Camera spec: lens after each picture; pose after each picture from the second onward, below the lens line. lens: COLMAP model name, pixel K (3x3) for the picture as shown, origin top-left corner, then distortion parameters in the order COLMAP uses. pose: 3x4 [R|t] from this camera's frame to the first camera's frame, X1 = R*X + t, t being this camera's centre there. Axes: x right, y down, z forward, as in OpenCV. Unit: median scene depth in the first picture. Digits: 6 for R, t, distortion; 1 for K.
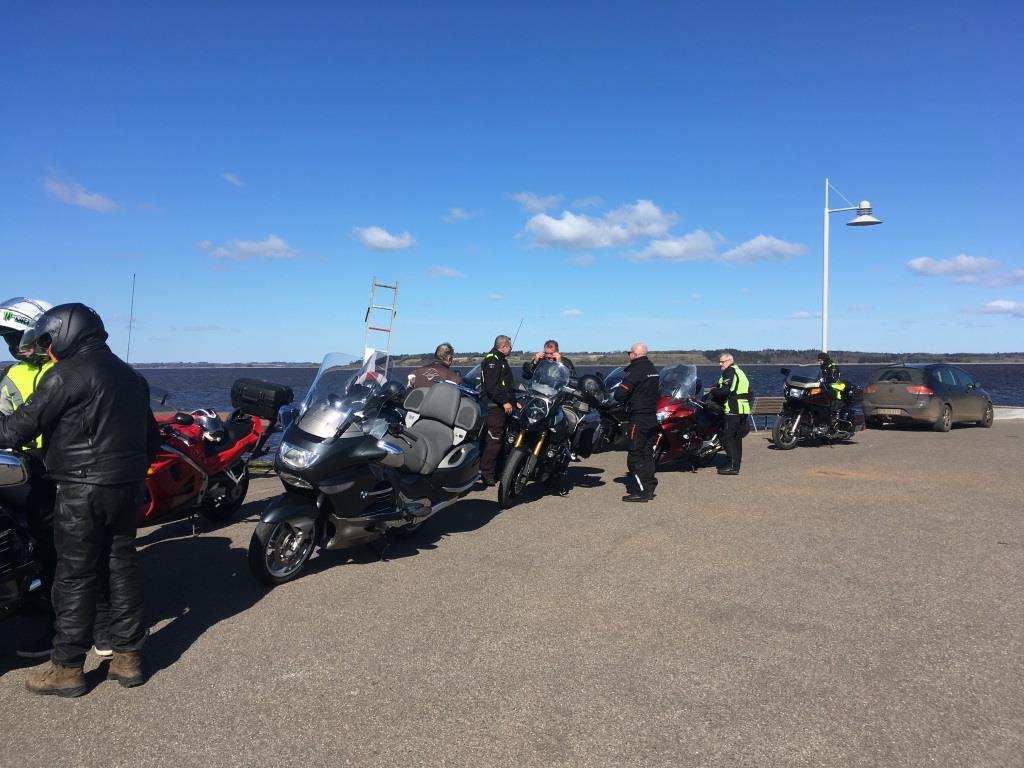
lens RADIAL K [[890.5, 0, 508.3], [0, 890.5, 389.6], [0, 0, 1]] dist [0.044965, -0.004591]
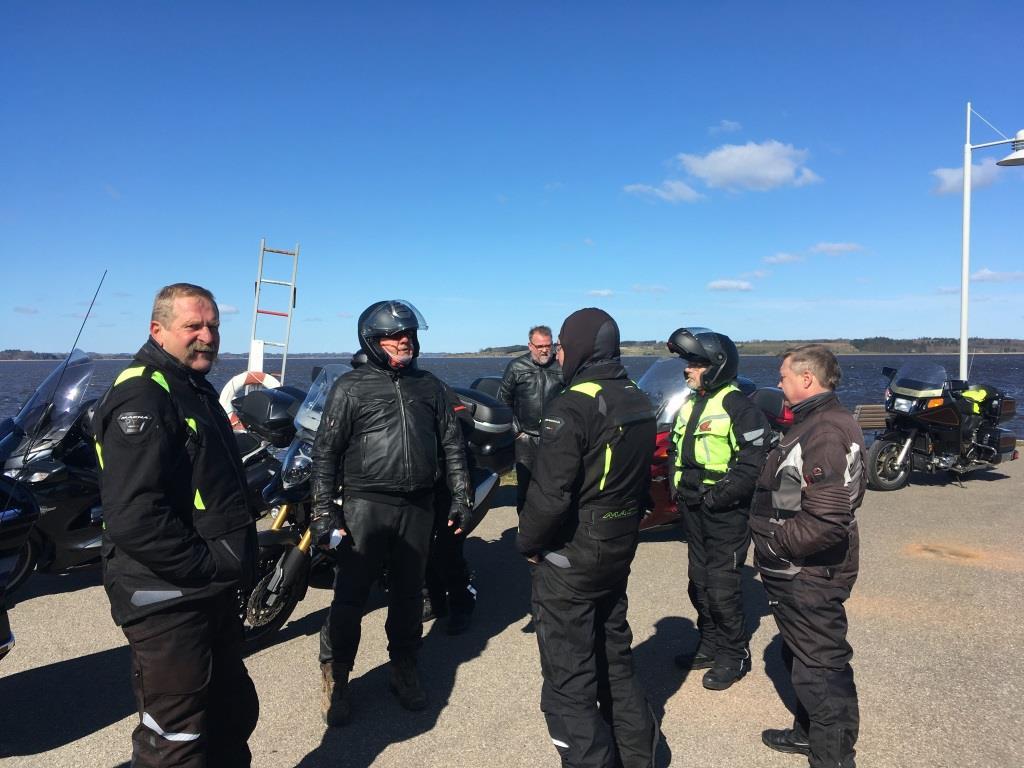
lens RADIAL K [[874.4, 0, 509.9], [0, 874.4, 382.7], [0, 0, 1]] dist [0.058696, -0.054115]
pose [[0.987711, 0.003848, -0.156246, 0.129468], [-0.003146, 0.999984, 0.004745, -0.014197], [0.156262, -0.004195, 0.987707, 0.295569]]
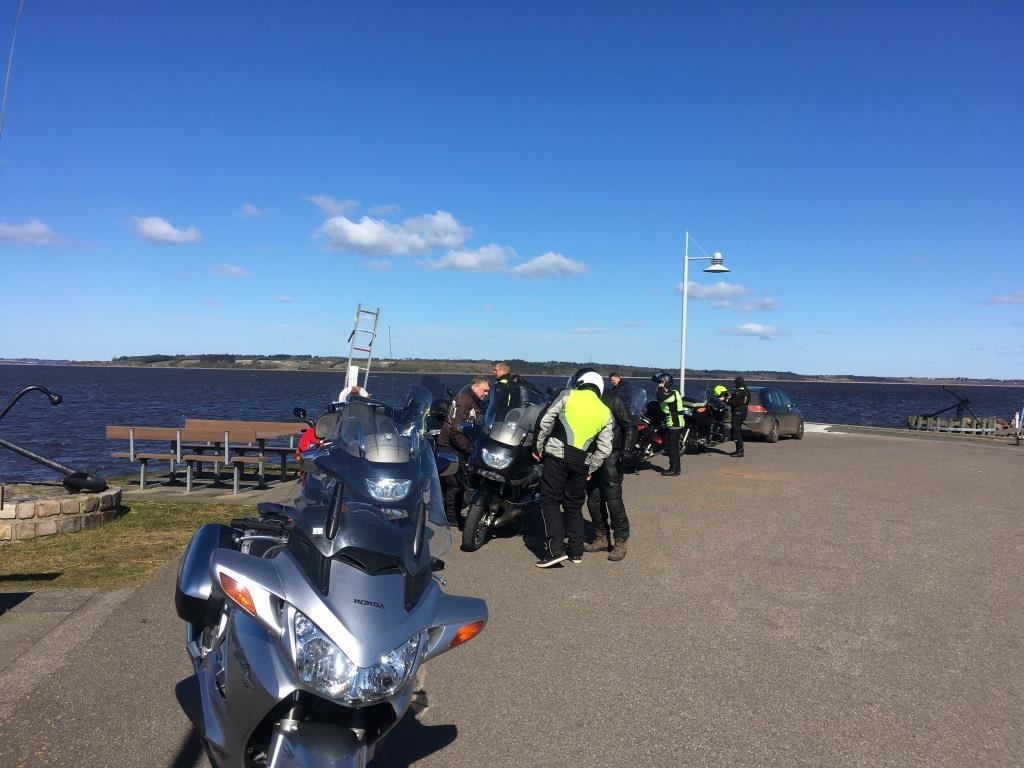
lens RADIAL K [[906.0, 0, 512.0], [0, 906.0, 384.0], [0, 0, 1]] dist [0.042520, -0.007505]
pose [[0.968221, 0.023693, 0.248971, -0.215409], [-0.020339, 0.999664, -0.016038, -0.007927], [-0.249267, 0.010465, 0.968378, -0.150463]]
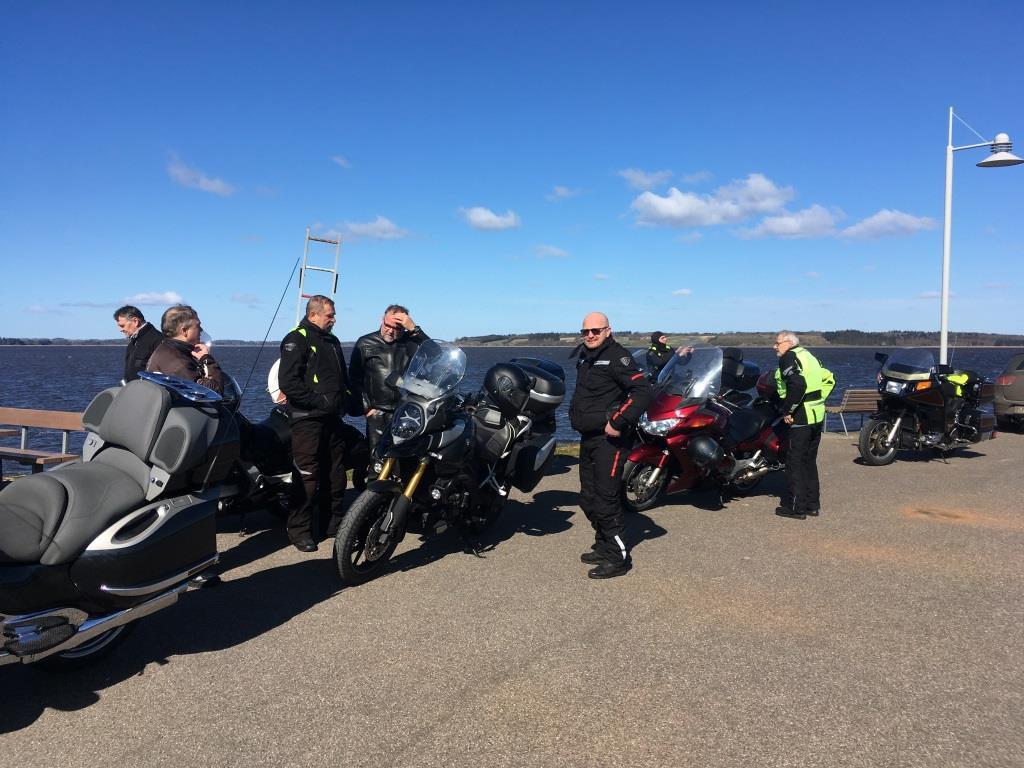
lens RADIAL K [[876.0, 0, 506.7], [0, 876.0, 380.4], [0, 0, 1]] dist [0.065544, -0.068793]
pose [[0.991546, 0.012358, -0.129165, 0.098303], [-0.010727, 0.999854, 0.013312, -0.007643], [0.129310, -0.011814, 0.991534, 0.239061]]
